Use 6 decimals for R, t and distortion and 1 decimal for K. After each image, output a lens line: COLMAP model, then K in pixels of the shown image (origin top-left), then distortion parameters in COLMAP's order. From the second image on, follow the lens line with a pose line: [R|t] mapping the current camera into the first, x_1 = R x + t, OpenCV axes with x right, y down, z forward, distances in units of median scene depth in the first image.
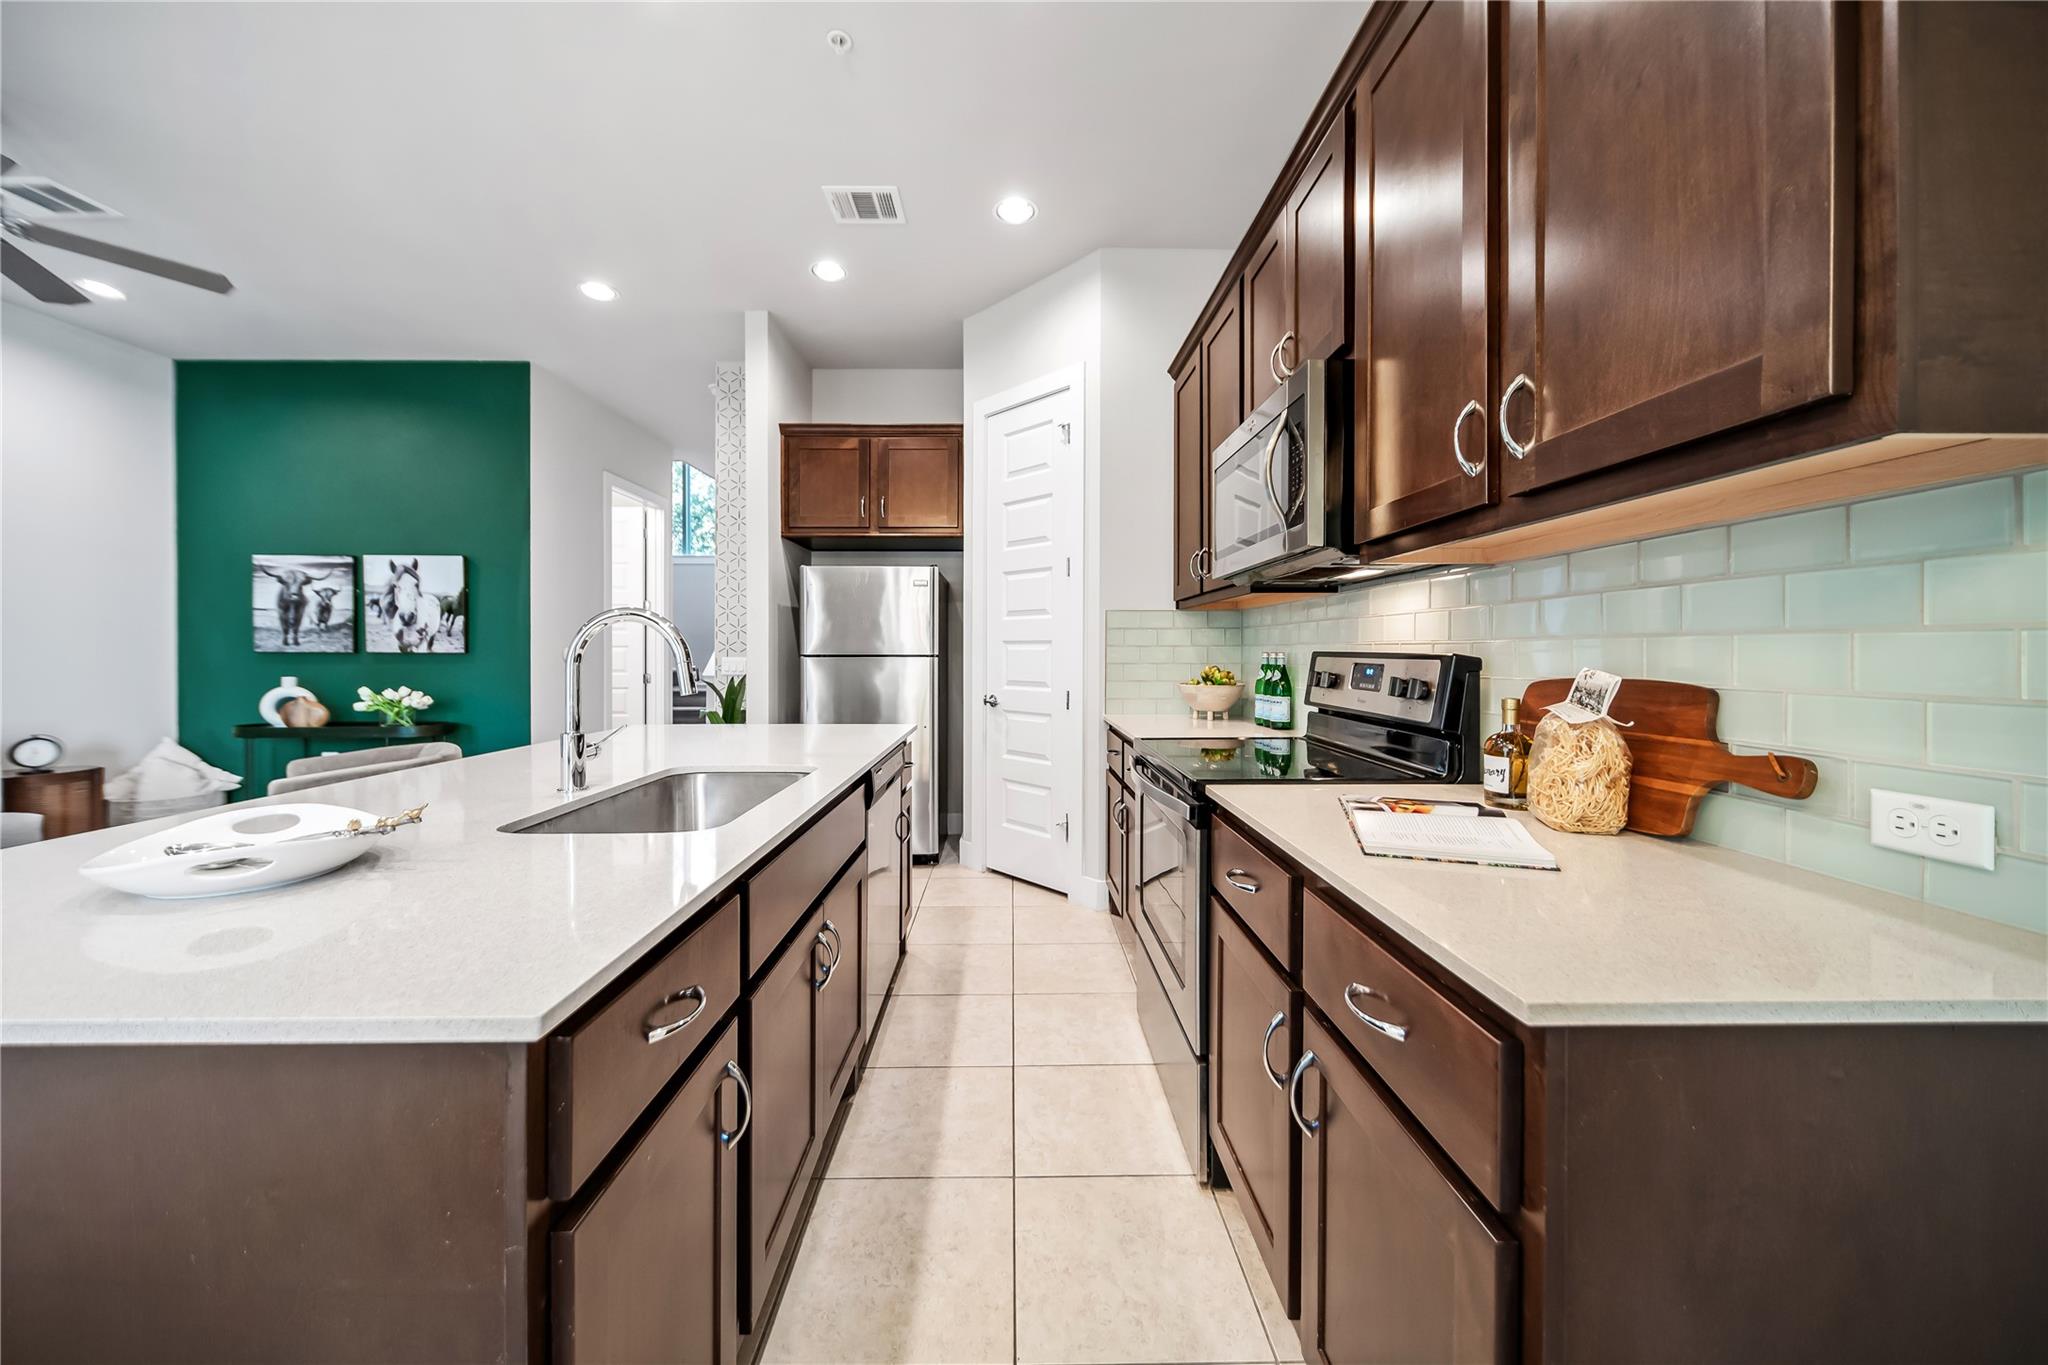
lens RADIAL K [[735.0, 0, 1020.4], [0, 735.0, 657.2], [0, 0, 1]] dist [-0.001000, -0.000146]
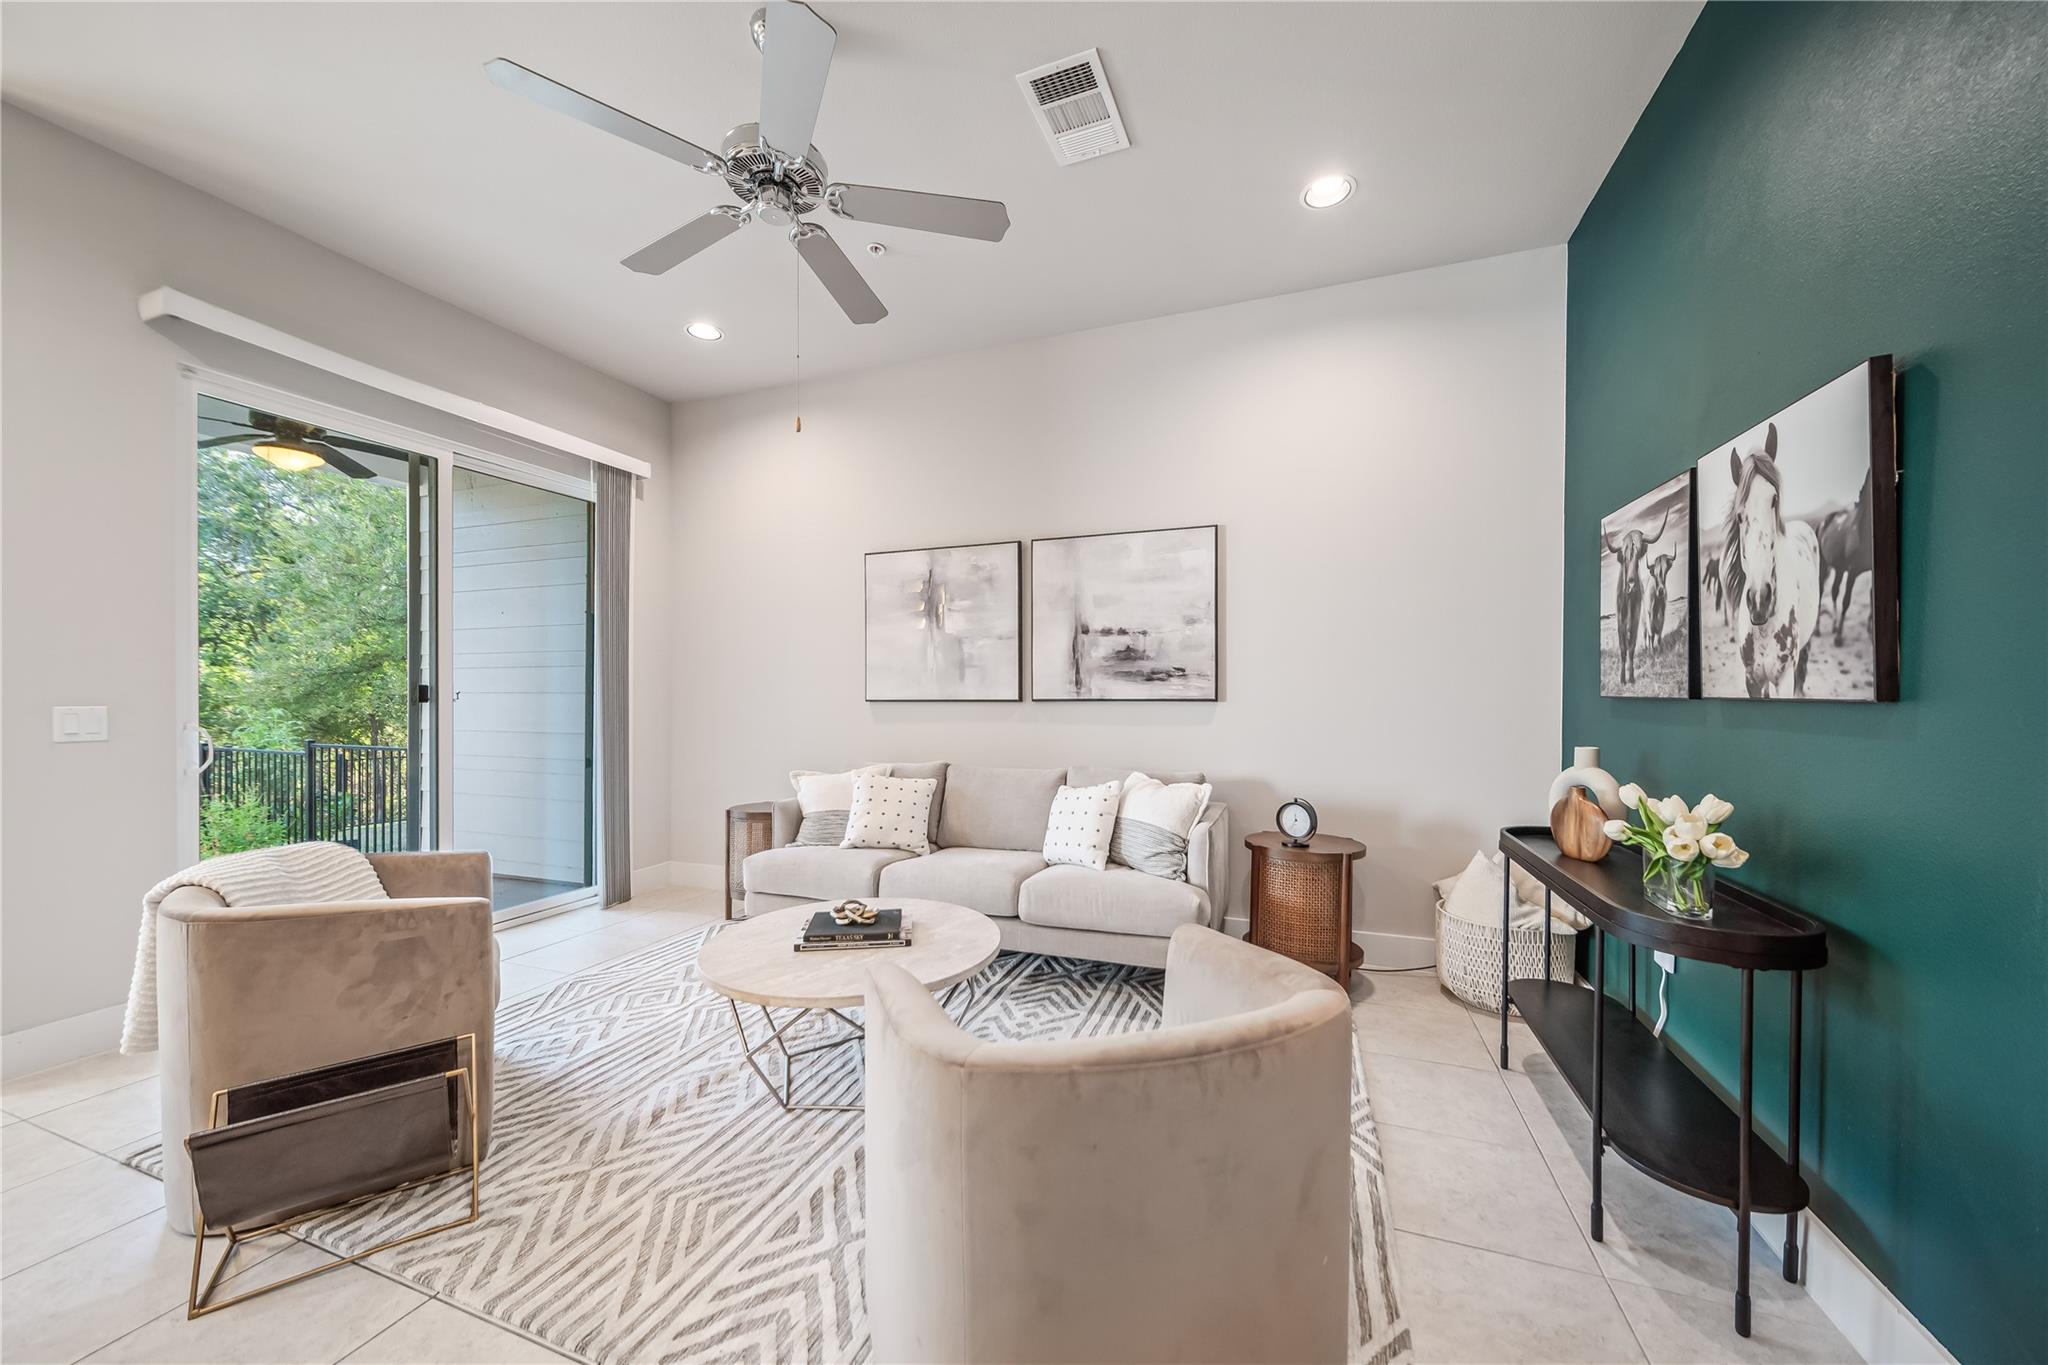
lens RADIAL K [[744.6, 0, 1026.5], [0, 744.6, 702.8], [0, 0, 1]] dist [0.001035, -0.000064]
pose [[-0.366085, 0.009522, -0.930533, -0.371521], [-0.005385, 0.999909, 0.012351, -0.006947], [0.930566, 0.009533, -0.366001, 0.804746]]
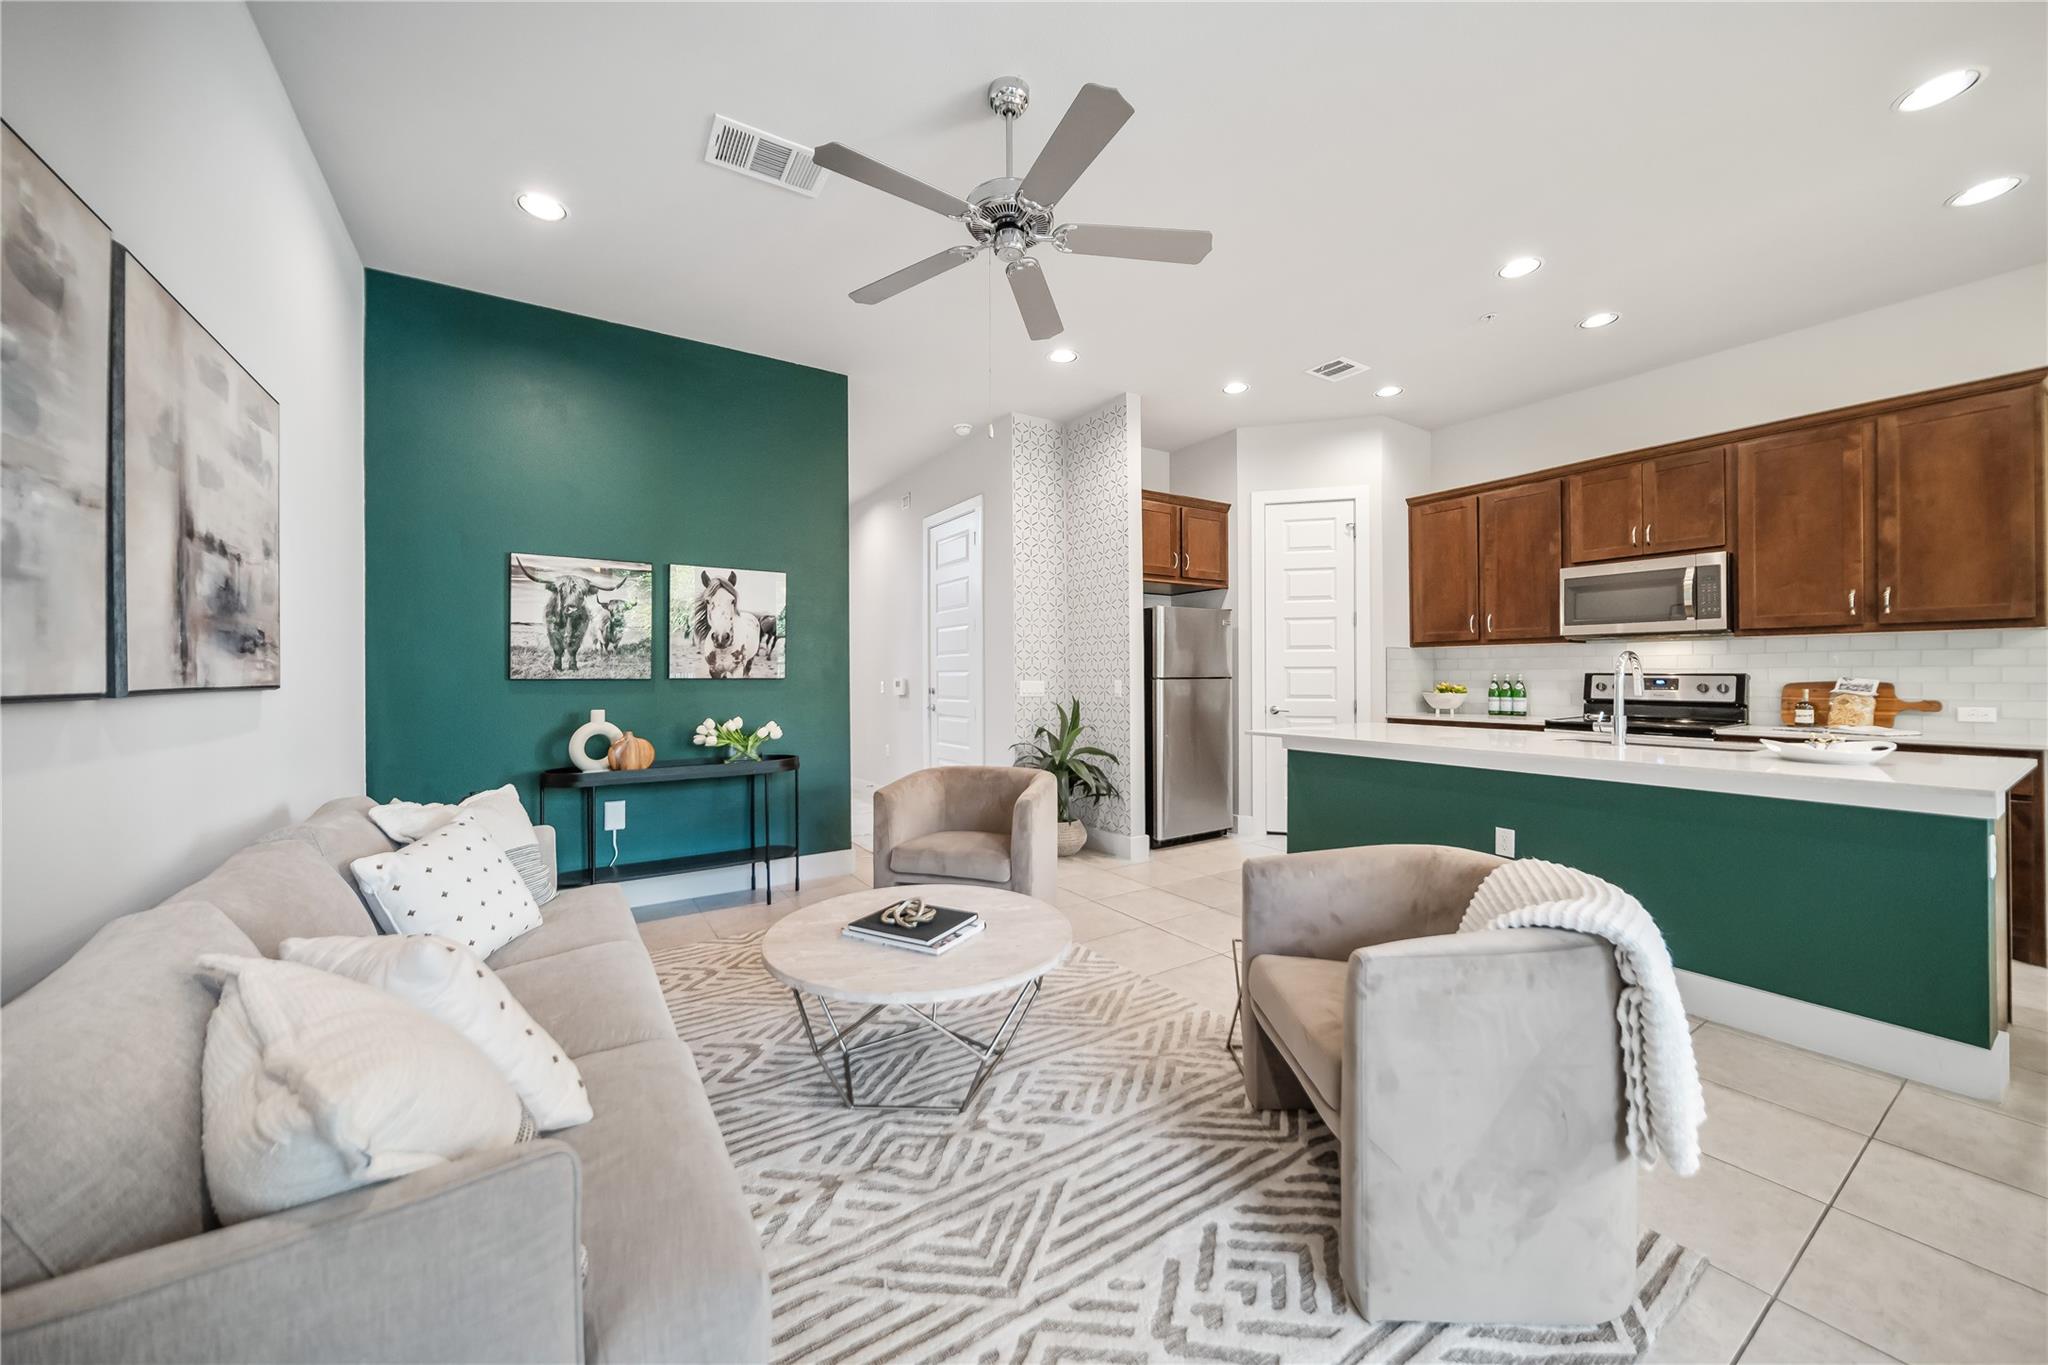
lens RADIAL K [[727.5, 0, 1027.1], [0, 727.5, 668.8], [0, 0, 1]] dist [0.000573, 0.000027]
pose [[0.845185, -0.000256, 0.534473, -0.992187], [0.008839, 0.999870, -0.013497, -0.002710], [-0.534400, 0.016132, 0.845078, 0.071508]]
